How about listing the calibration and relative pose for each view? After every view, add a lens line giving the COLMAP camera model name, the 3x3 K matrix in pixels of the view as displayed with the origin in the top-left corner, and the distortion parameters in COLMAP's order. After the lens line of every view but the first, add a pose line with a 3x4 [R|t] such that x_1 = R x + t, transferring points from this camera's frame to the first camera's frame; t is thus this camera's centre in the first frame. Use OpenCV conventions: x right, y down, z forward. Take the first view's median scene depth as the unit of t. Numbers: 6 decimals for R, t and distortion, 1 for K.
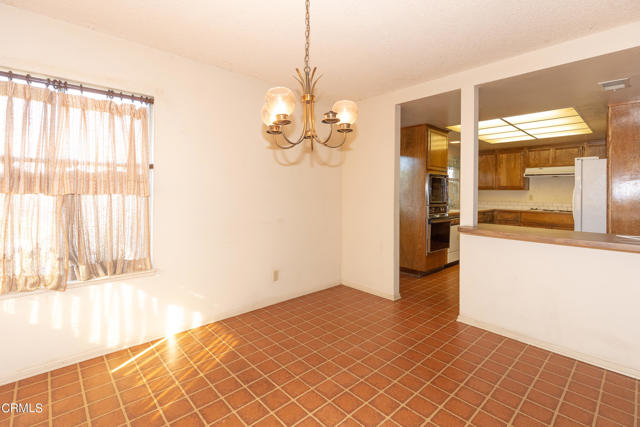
lens RADIAL K [[302.6, 0, 321.9], [0, 302.6, 186.3], [0, 0, 1]] dist [0.001469, 0.000077]
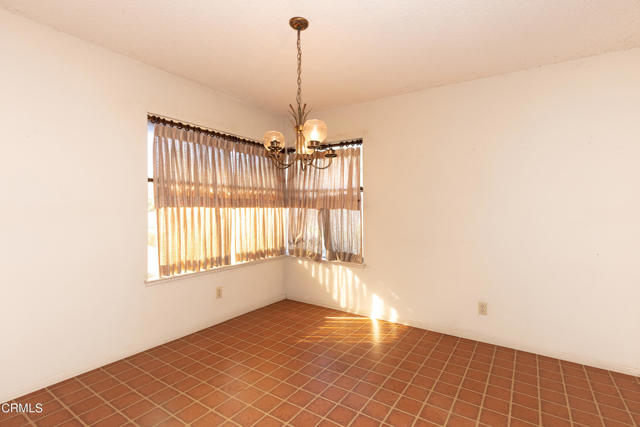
lens RADIAL K [[301.4, 0, 320.5], [0, 301.4, 209.2], [0, 0, 1]] dist [0.000953, 0.000121]
pose [[0.221499, -0.004355, -0.975151, 0.797081], [0.017072, 0.999854, -0.000588, 0.026691], [0.975011, -0.016518, 0.221541, 0.556831]]
